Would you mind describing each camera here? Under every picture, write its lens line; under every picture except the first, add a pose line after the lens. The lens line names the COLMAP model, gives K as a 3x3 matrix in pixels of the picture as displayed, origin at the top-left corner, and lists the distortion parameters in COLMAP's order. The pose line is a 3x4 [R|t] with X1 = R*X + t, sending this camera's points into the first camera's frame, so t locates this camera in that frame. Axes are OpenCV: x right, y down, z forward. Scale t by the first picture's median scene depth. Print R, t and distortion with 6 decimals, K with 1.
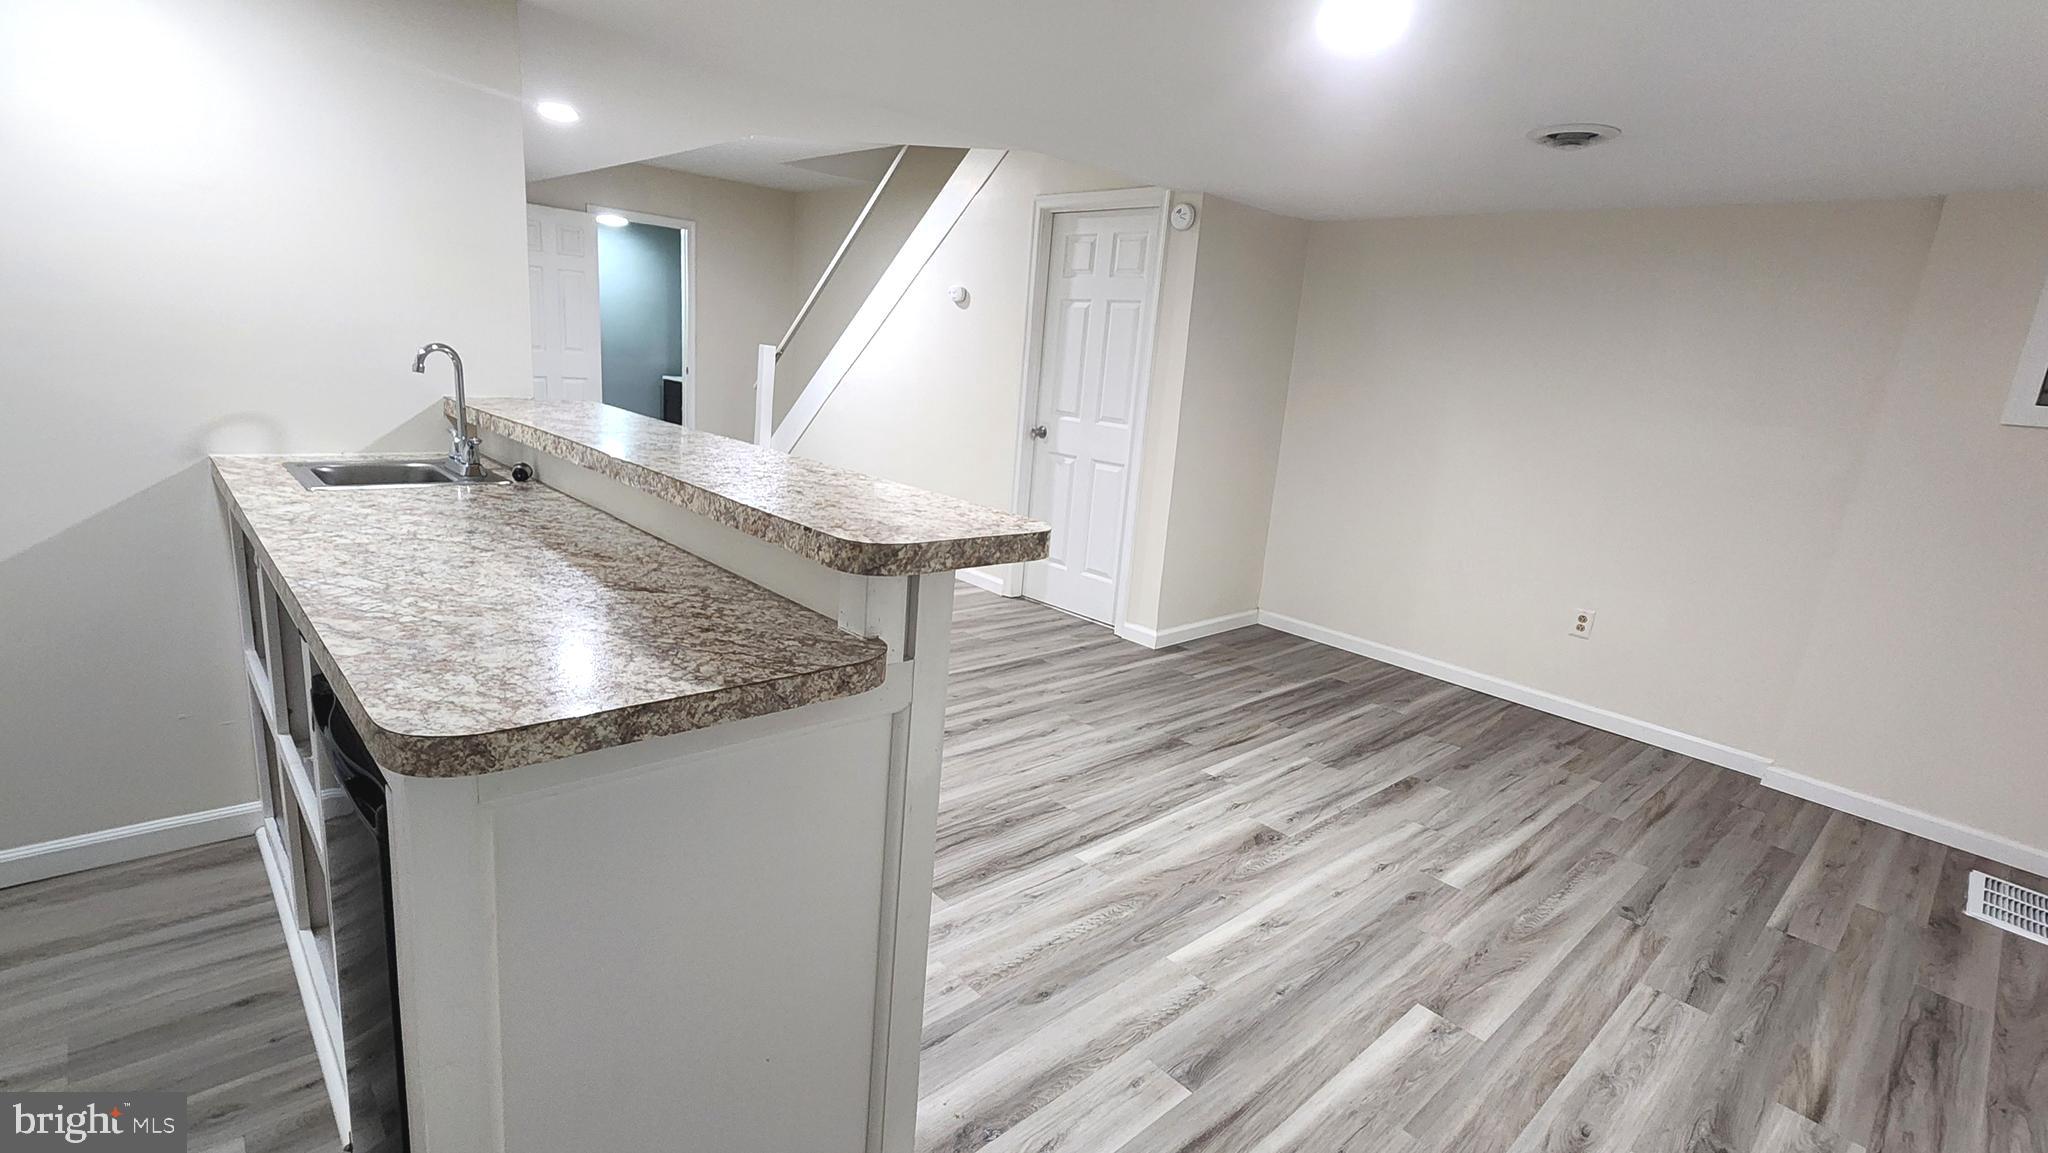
lens RADIAL K [[952.2, 0, 1024.3], [0, 952.2, 586.6], [0, 0, 1]] dist [0.002096, -0.000396]
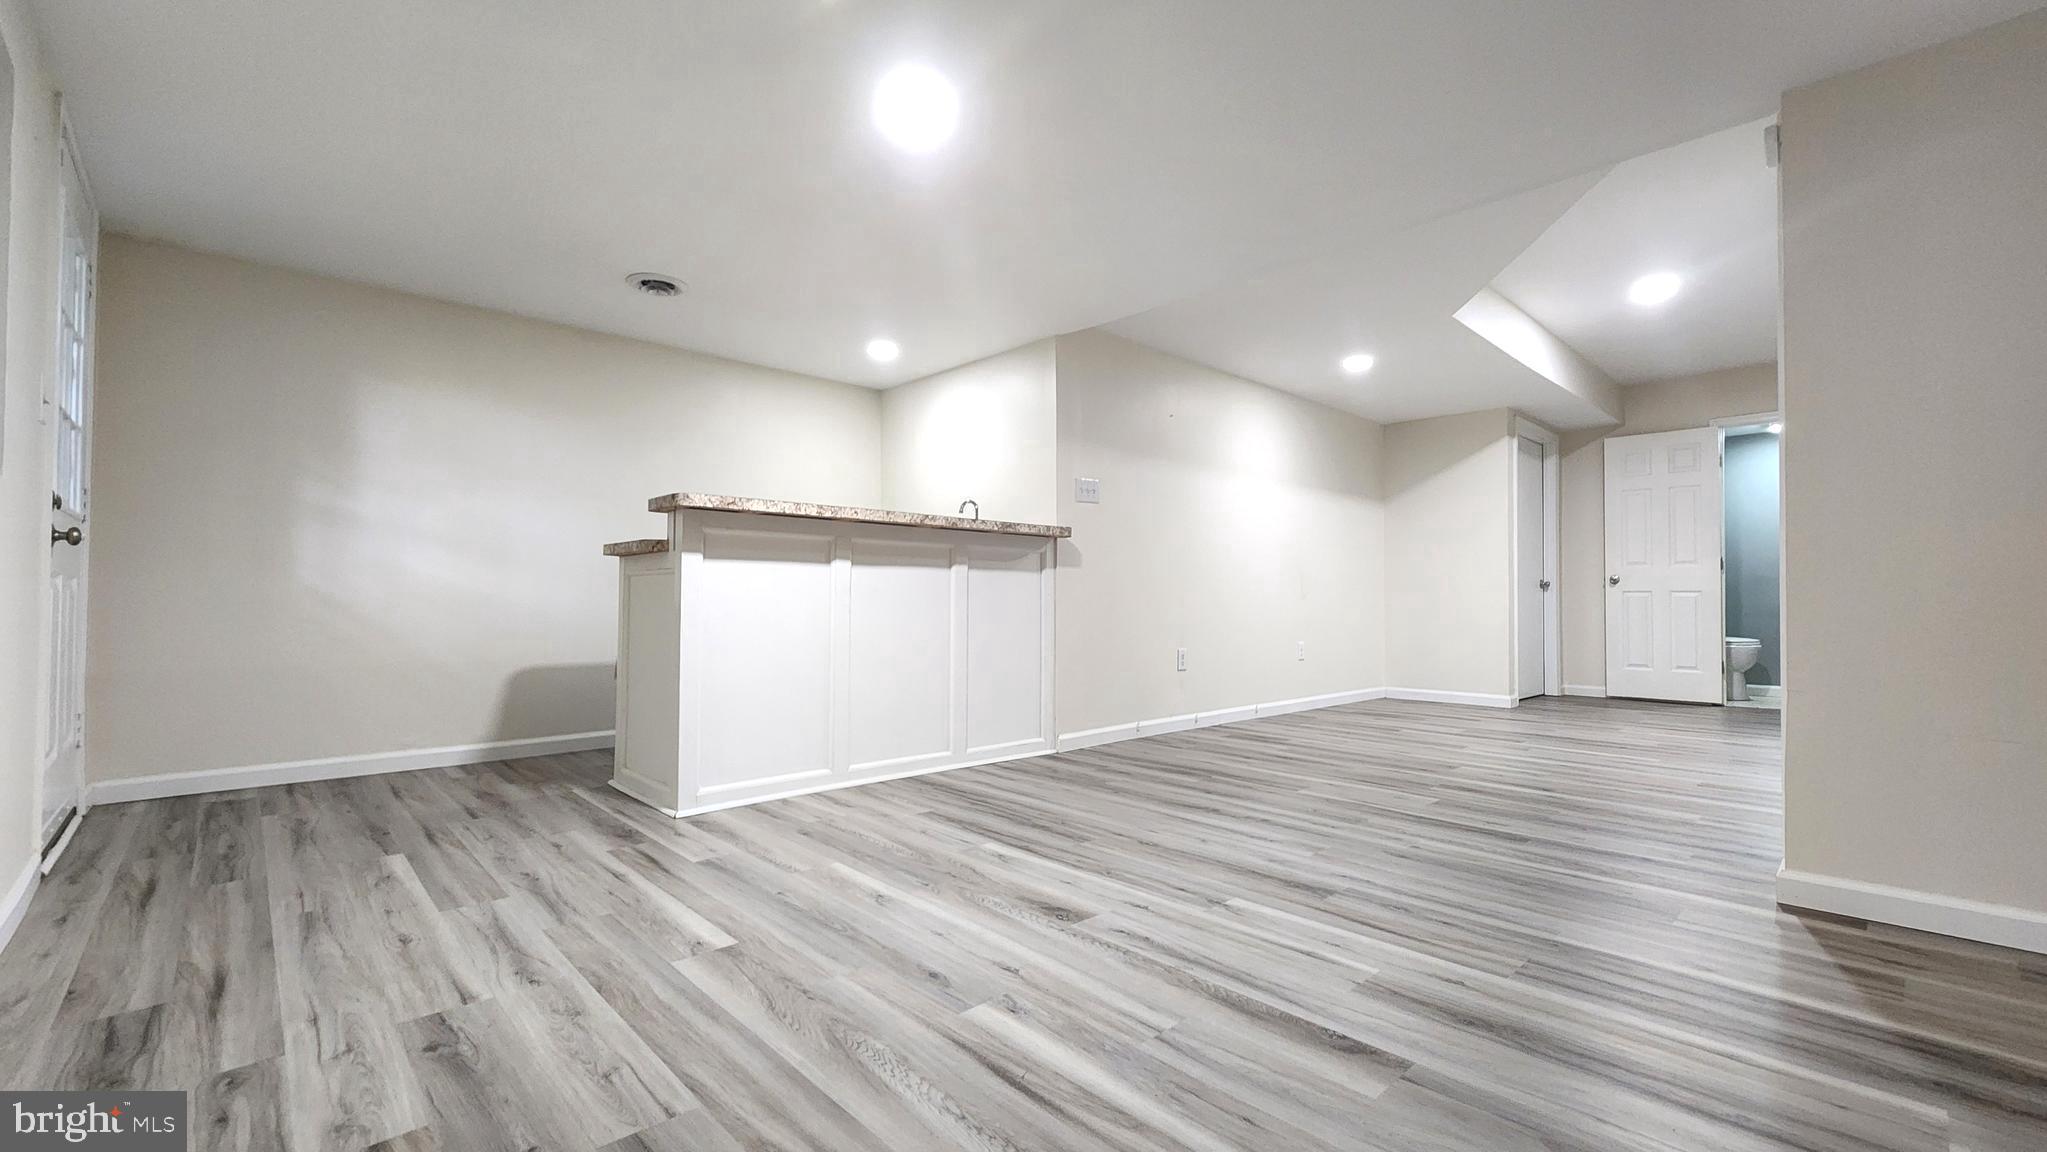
lens RADIAL K [[848.5, 0, 1026.9], [0, 848.5, 582.3], [0, 0, 1]] dist [-0.000141, -0.000076]
pose [[0.006933, -0.104814, -0.994468, 0.685197], [-0.247717, 0.963314, -0.103258, 0.052009], [0.968808, 0.247063, -0.019285, 0.631097]]
